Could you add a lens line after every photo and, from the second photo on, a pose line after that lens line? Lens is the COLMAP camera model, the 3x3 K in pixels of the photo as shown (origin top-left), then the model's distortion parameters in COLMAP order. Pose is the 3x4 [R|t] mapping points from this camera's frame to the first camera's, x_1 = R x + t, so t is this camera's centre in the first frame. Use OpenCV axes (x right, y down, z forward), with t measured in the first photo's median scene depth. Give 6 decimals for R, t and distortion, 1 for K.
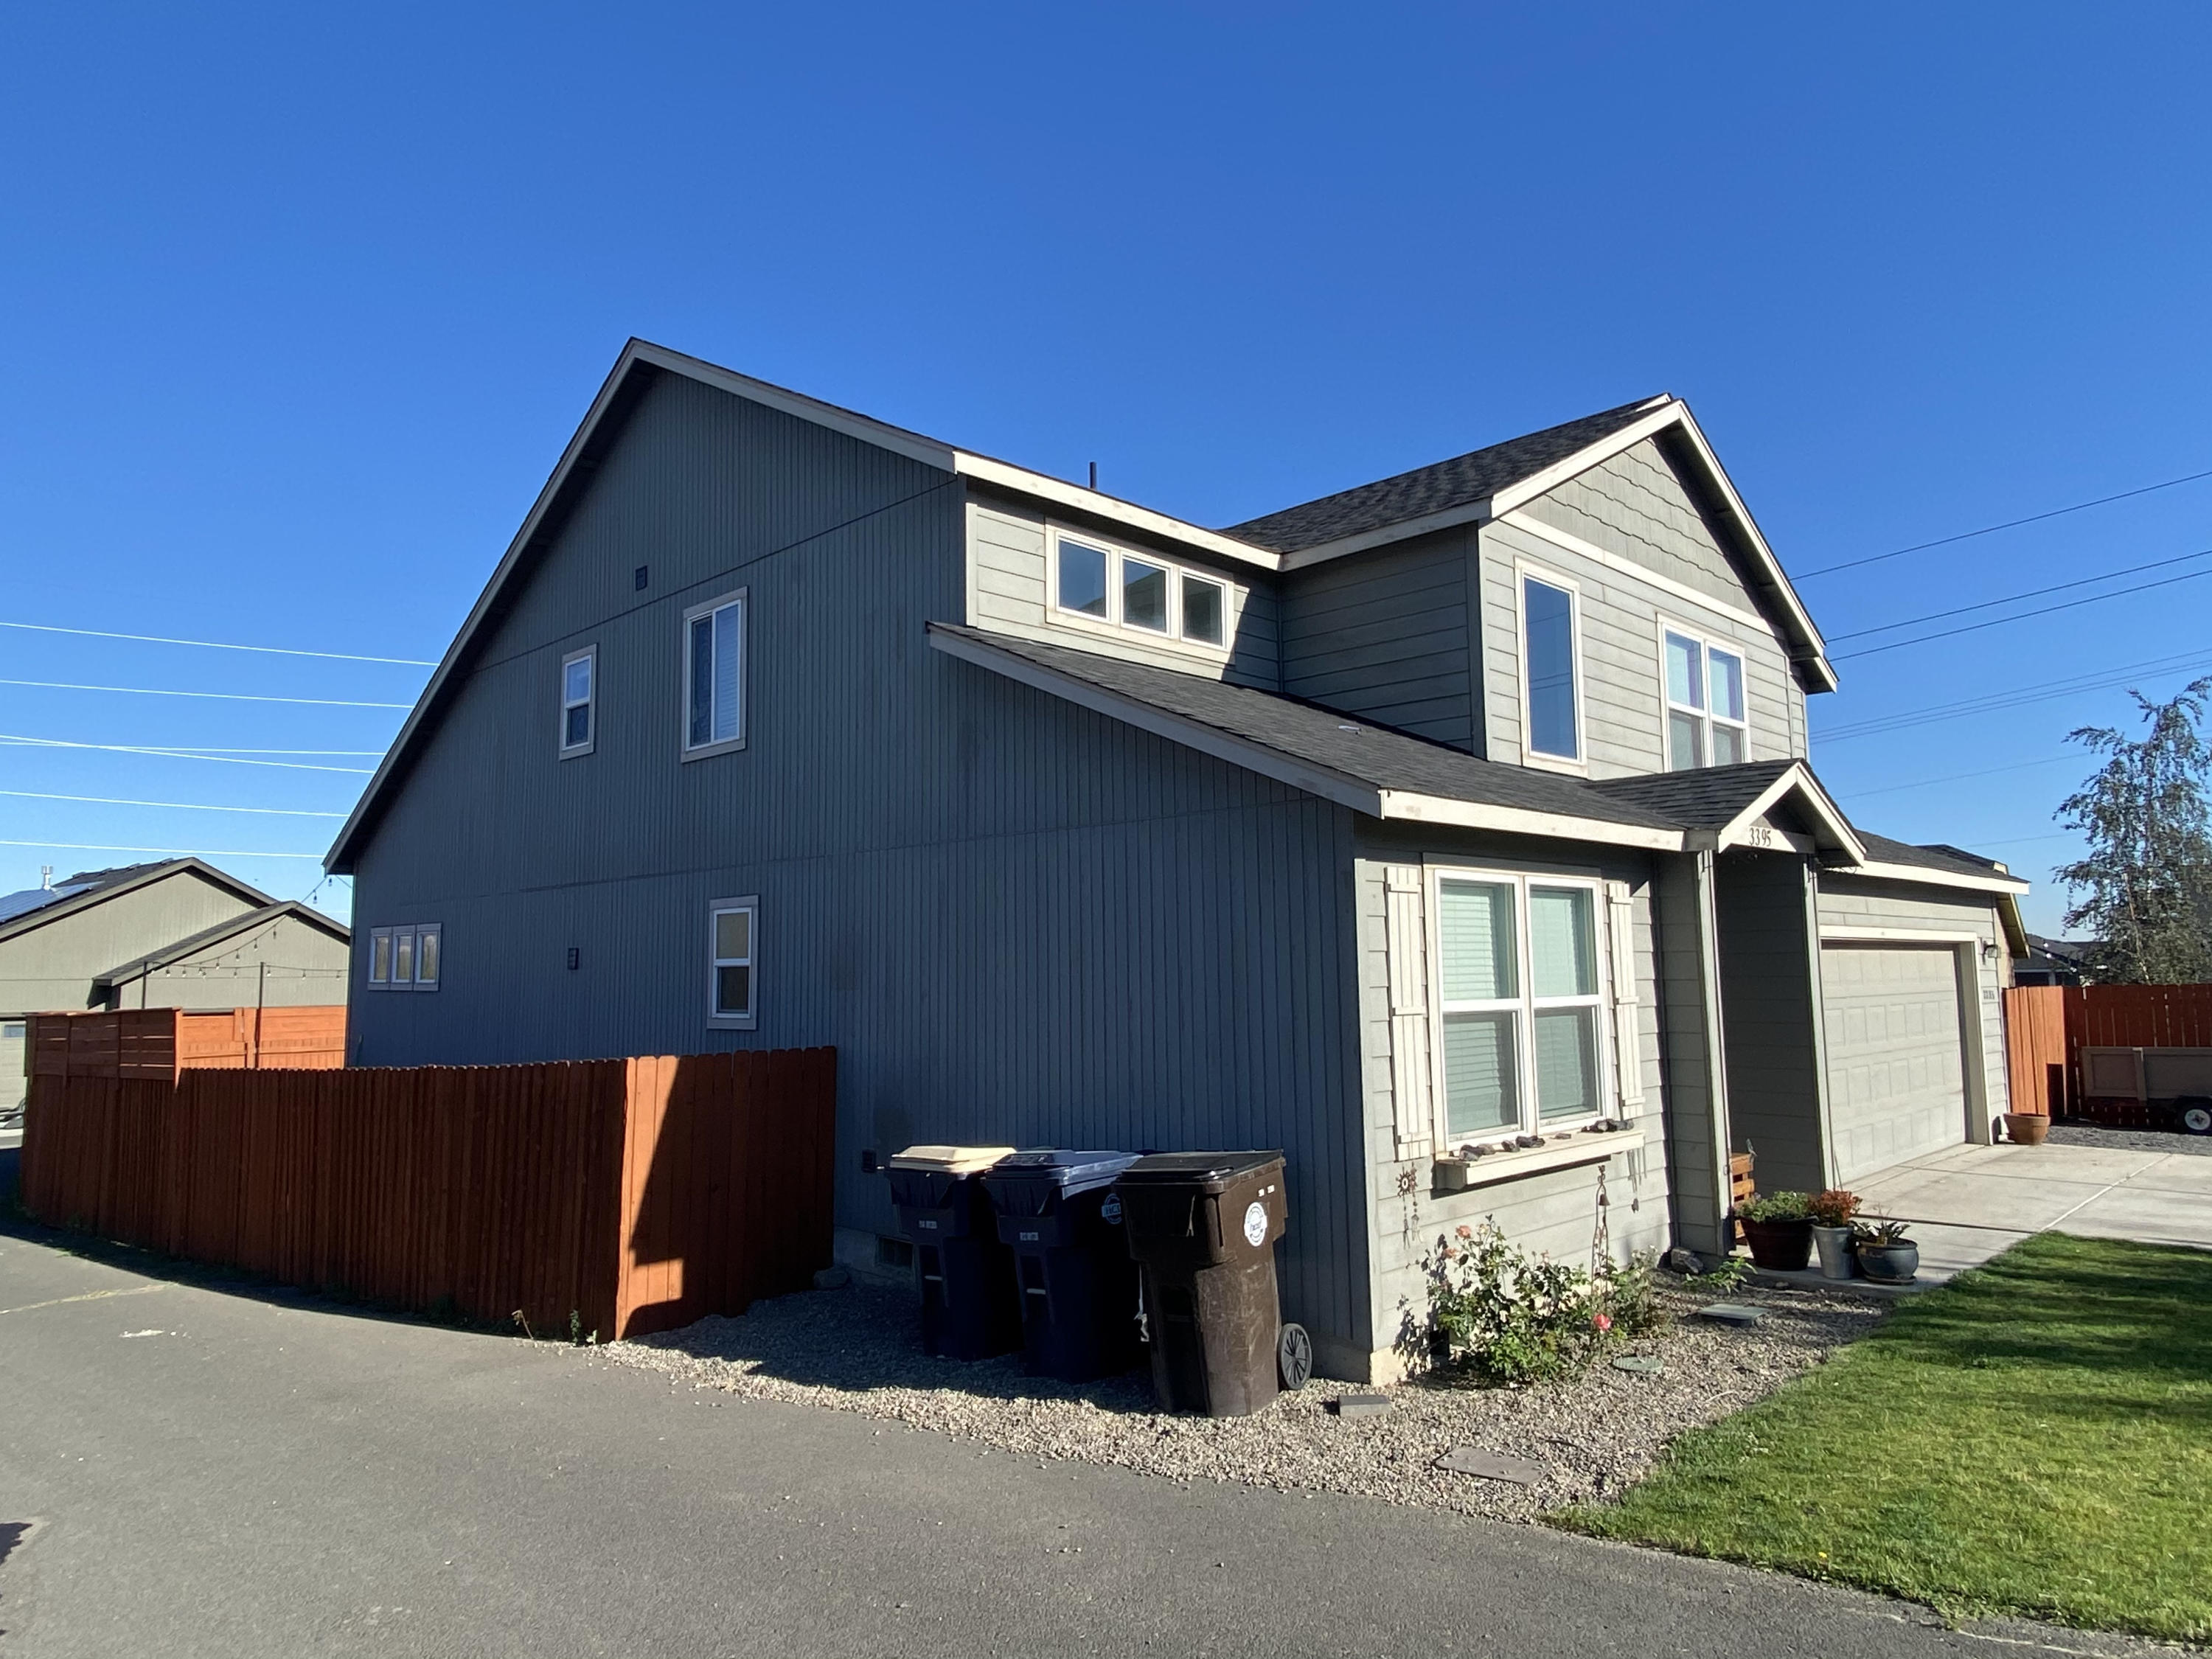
lens RADIAL K [[1340.7, 0, 1106.0], [0, 1340.7, 829.5], [0, 0, 1]] dist [0.063293, 0.000215]
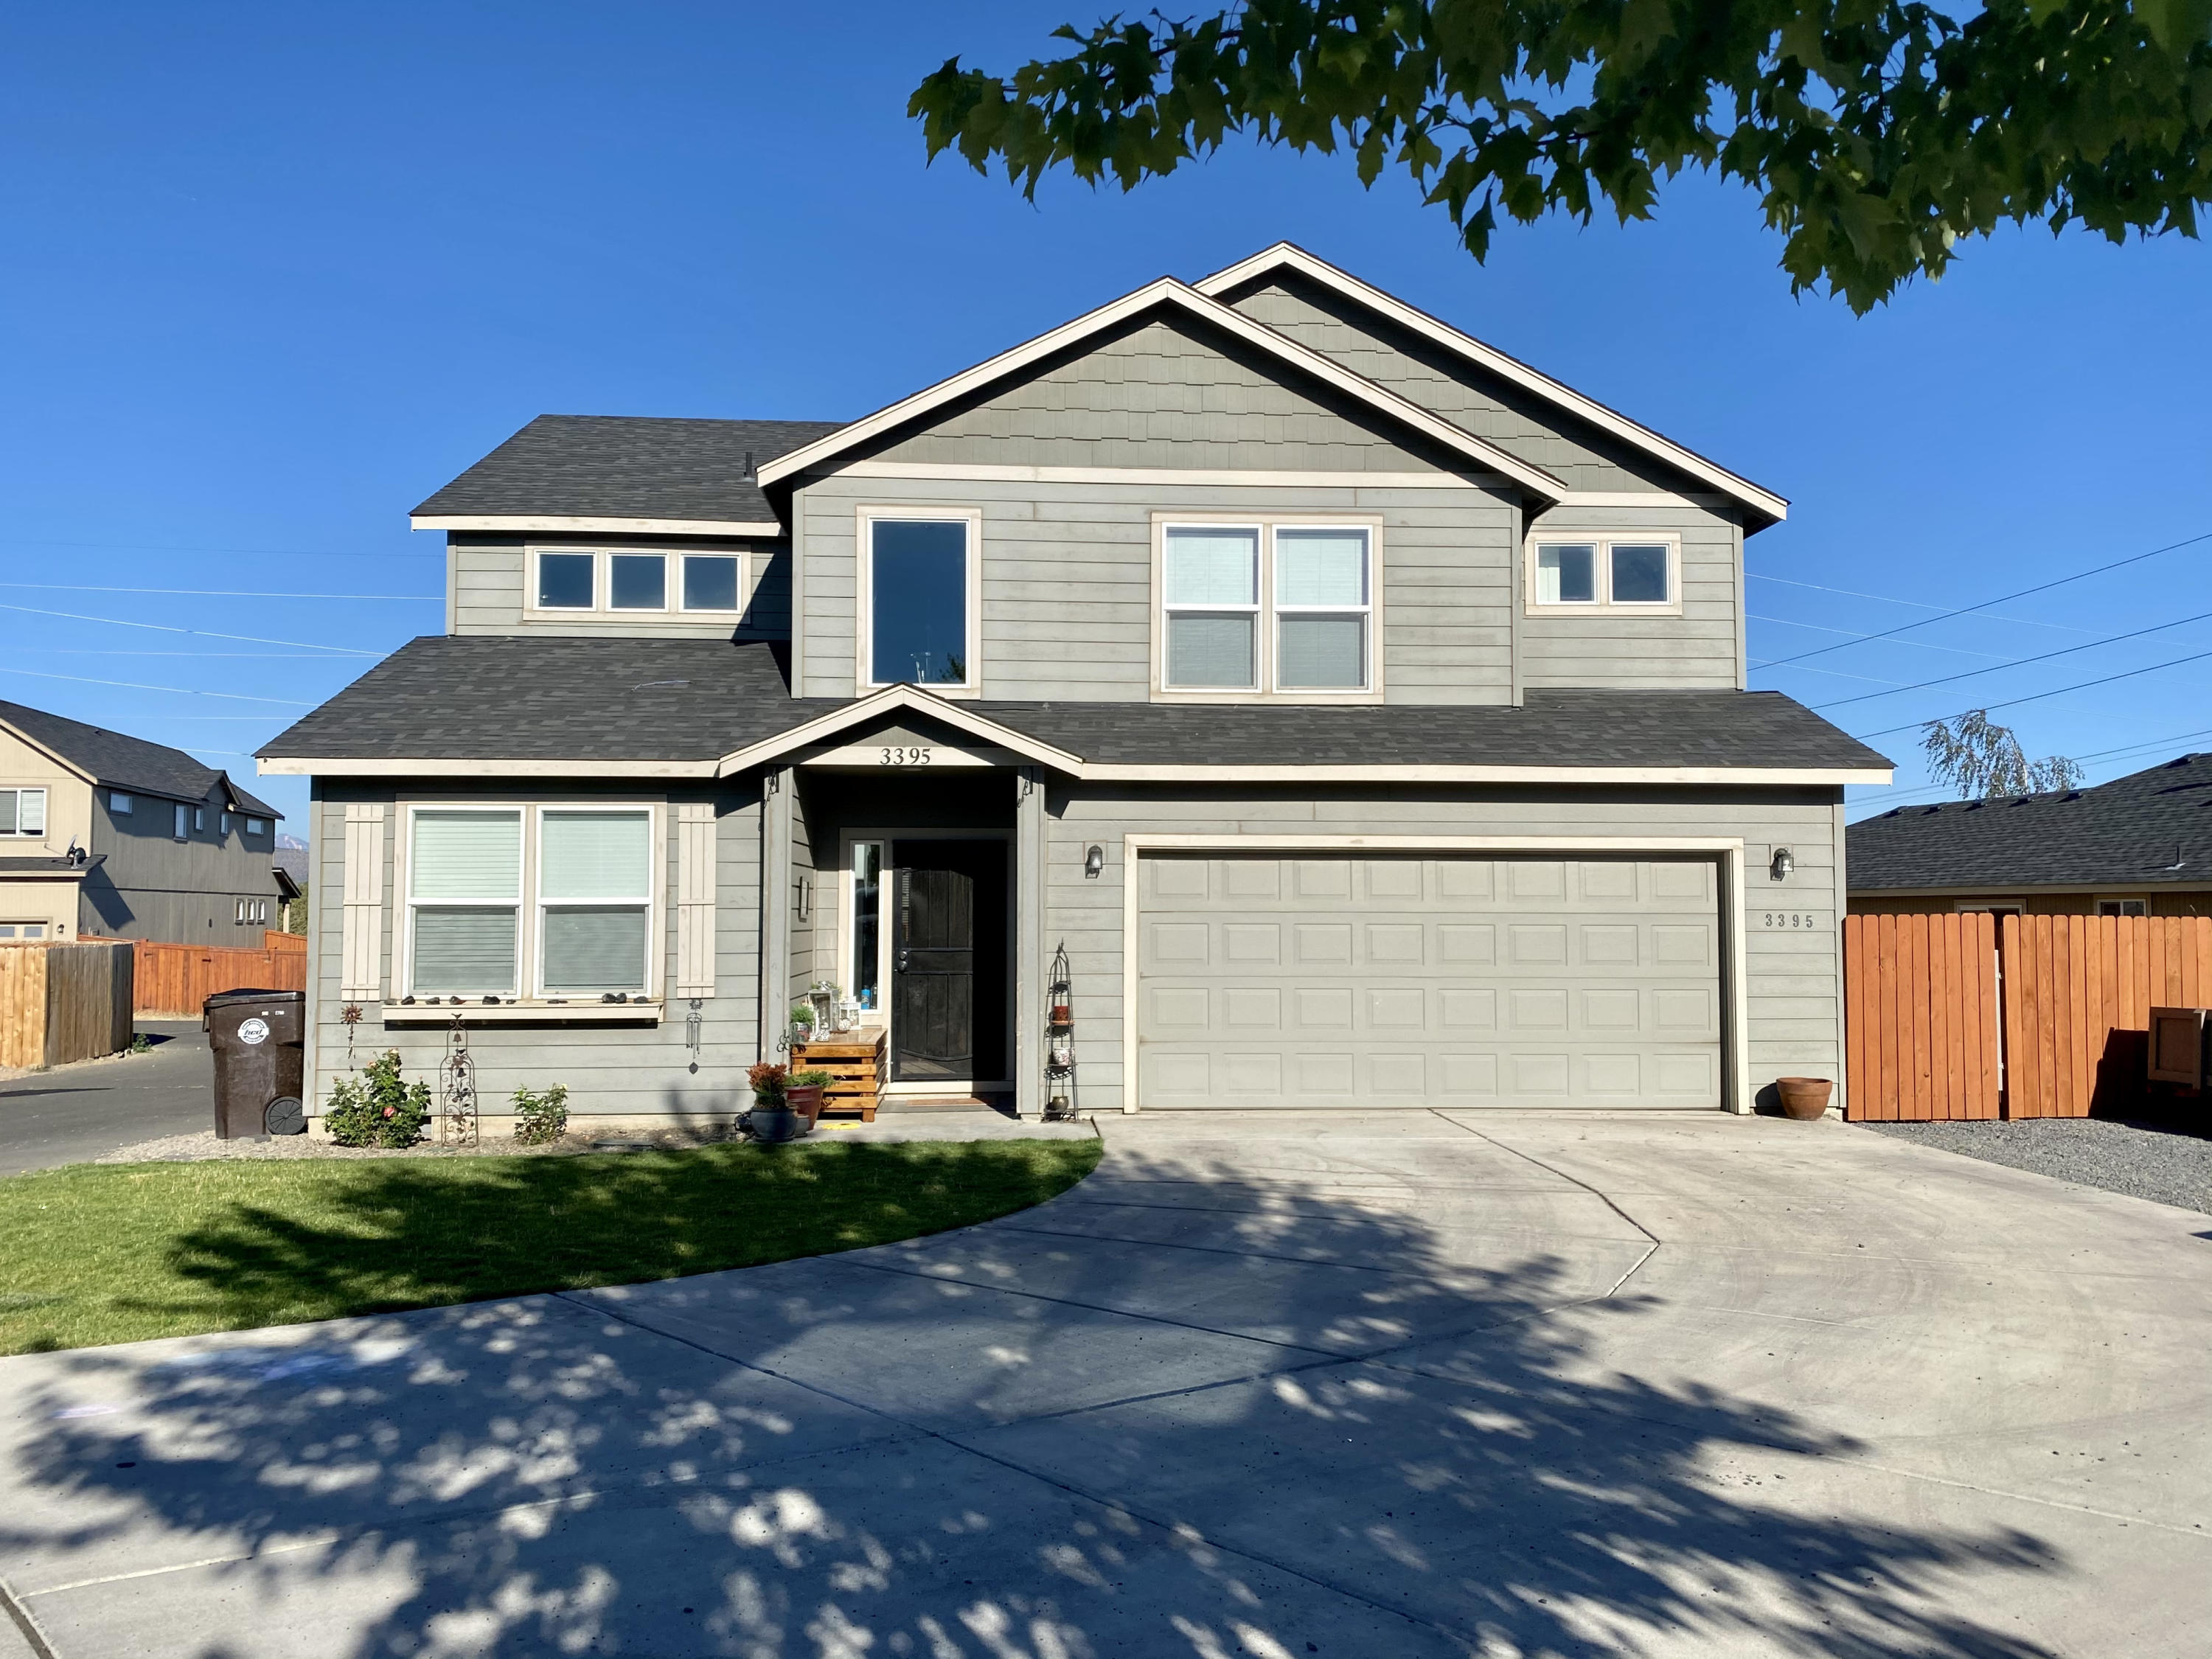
lens RADIAL K [[1687.6, 0, 1106.0], [0, 1687.6, 829.5], [0, 0, 1]] dist [0.118648, -0.194165]
pose [[0.758456, -0.019994, -0.651418, 1.417455], [0.055908, 0.997841, 0.034468, 0.024760], [0.649322, -0.062562, 0.757936, 0.077525]]
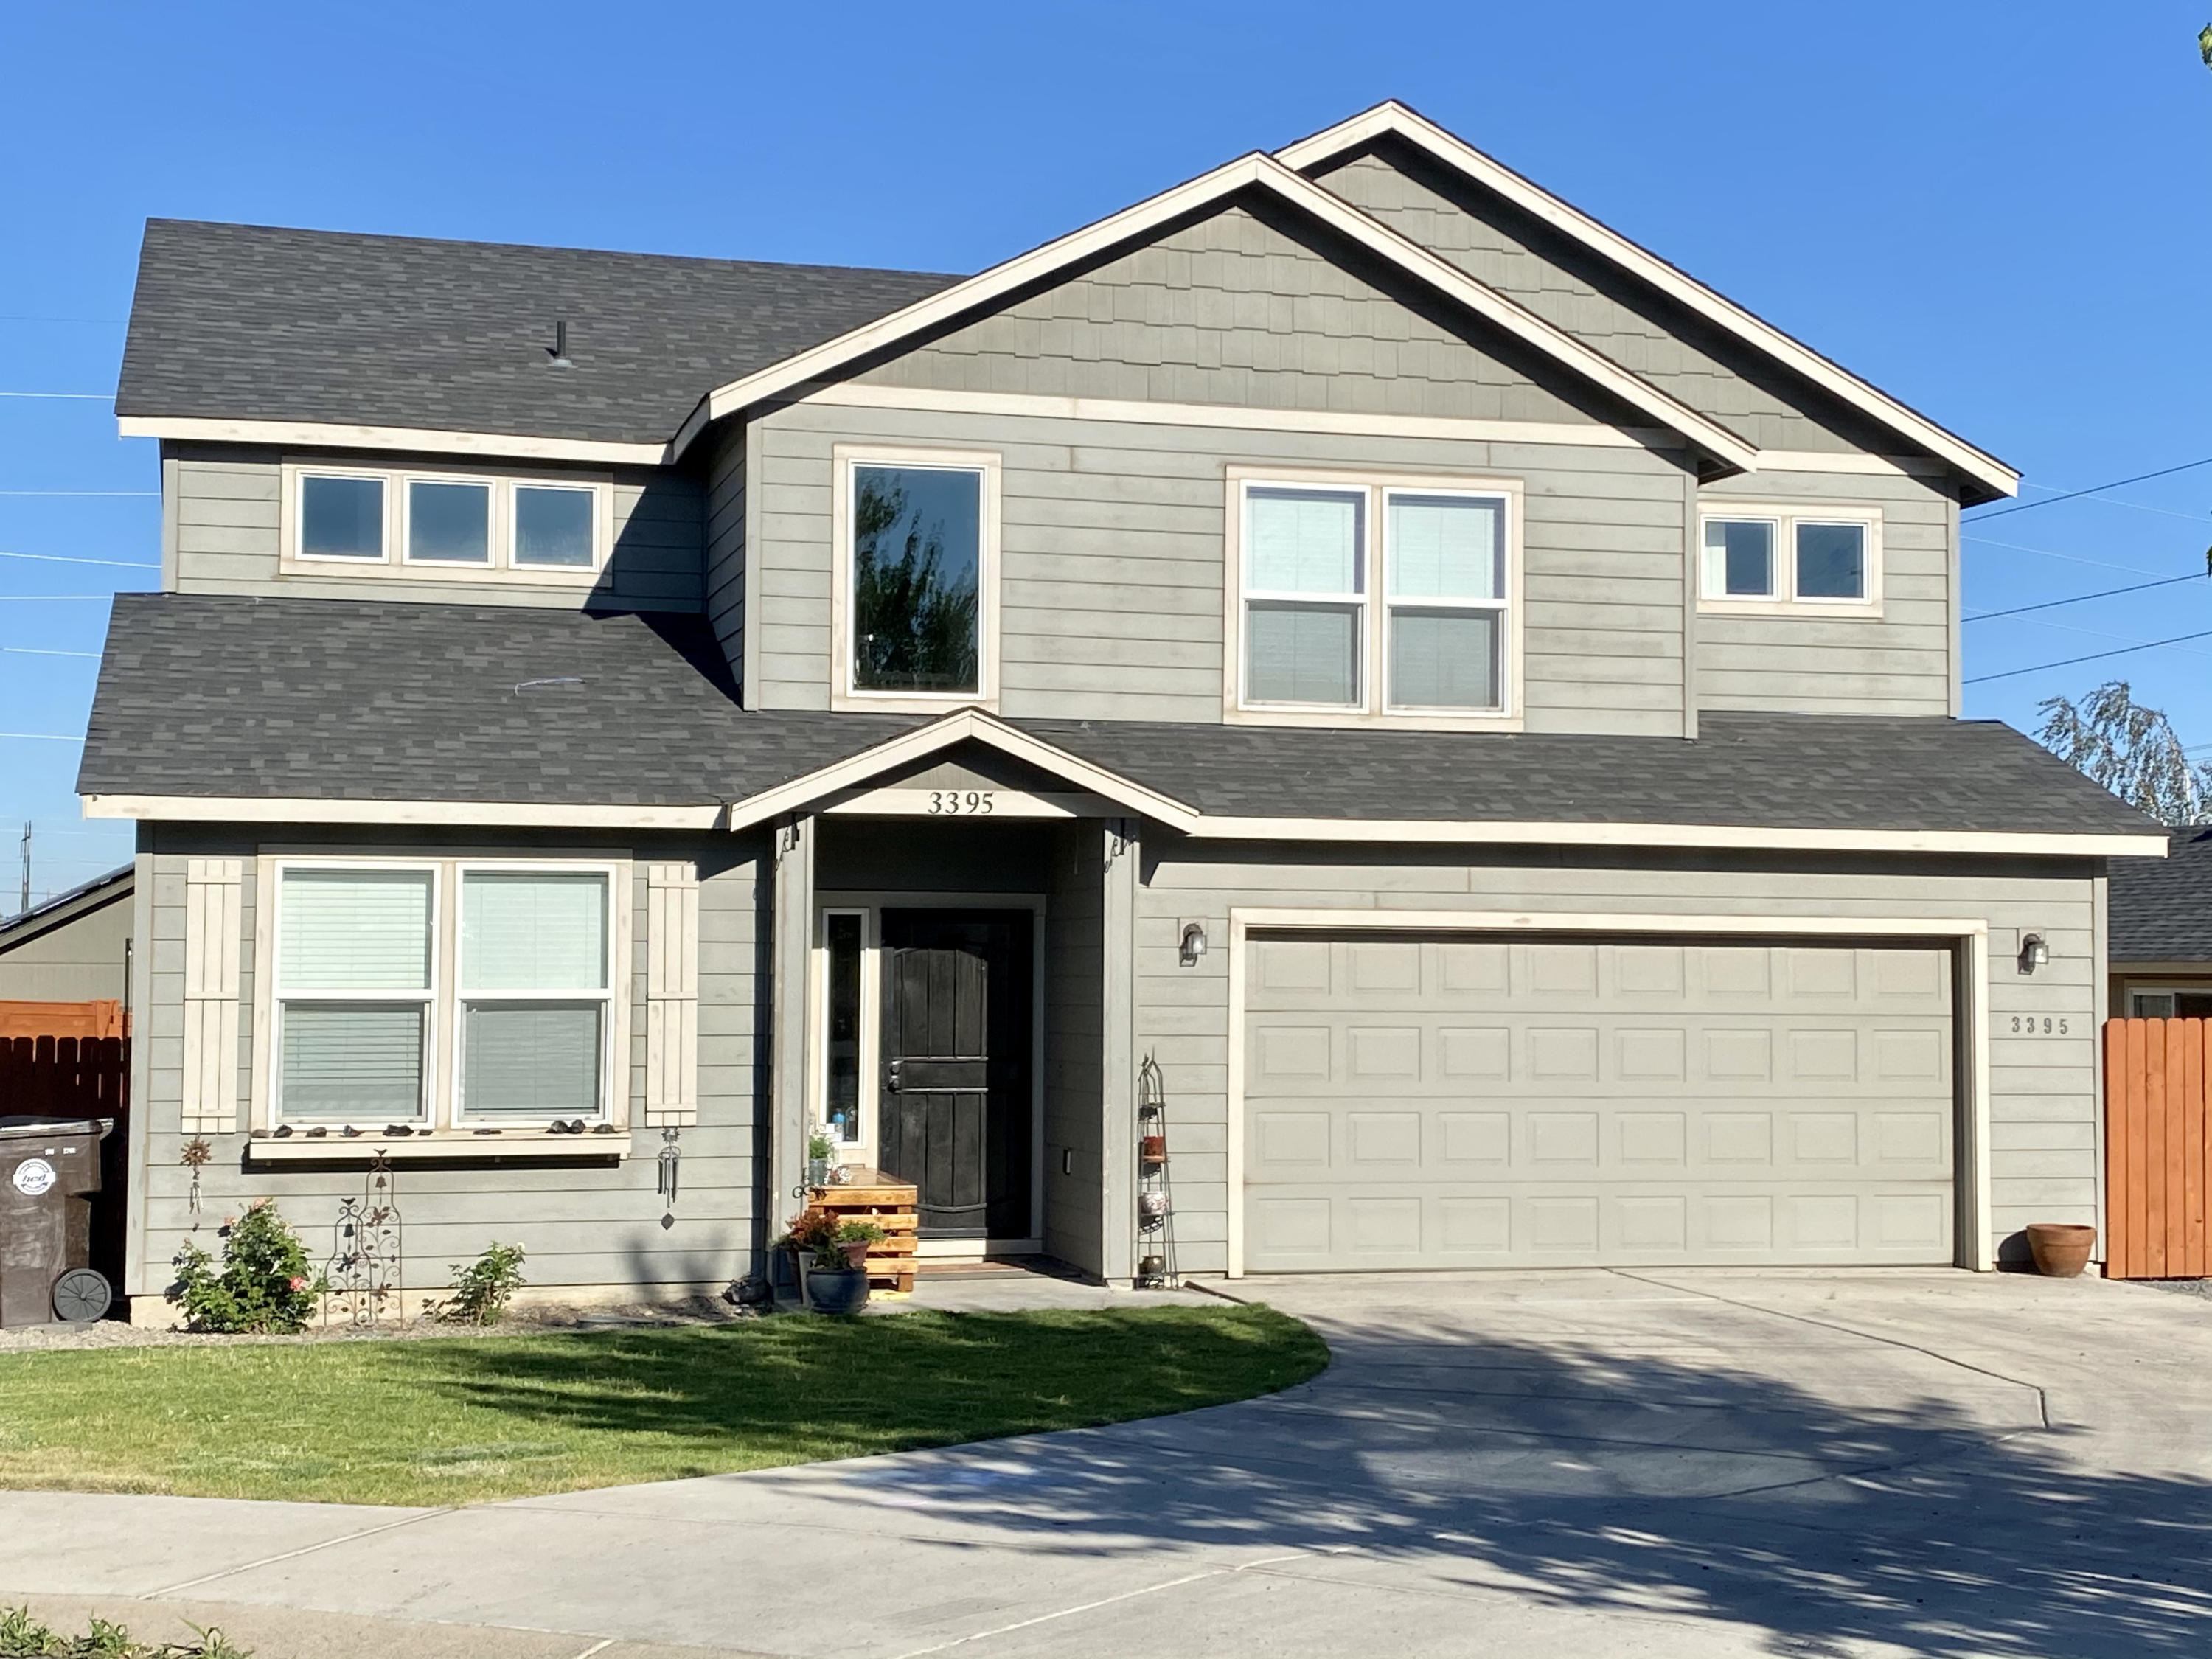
lens RADIAL K [[3116.3, 0, 1106.0], [0, 3116.3, 829.5], [0, 0, 1]] dist [0.150270, -0.046469]
pose [[0.867273, -0.004978, -0.497809, 1.420990], [0.033116, 0.998312, 0.047711, -0.062142], [0.496731, -0.057864, 0.865974, -0.542442]]
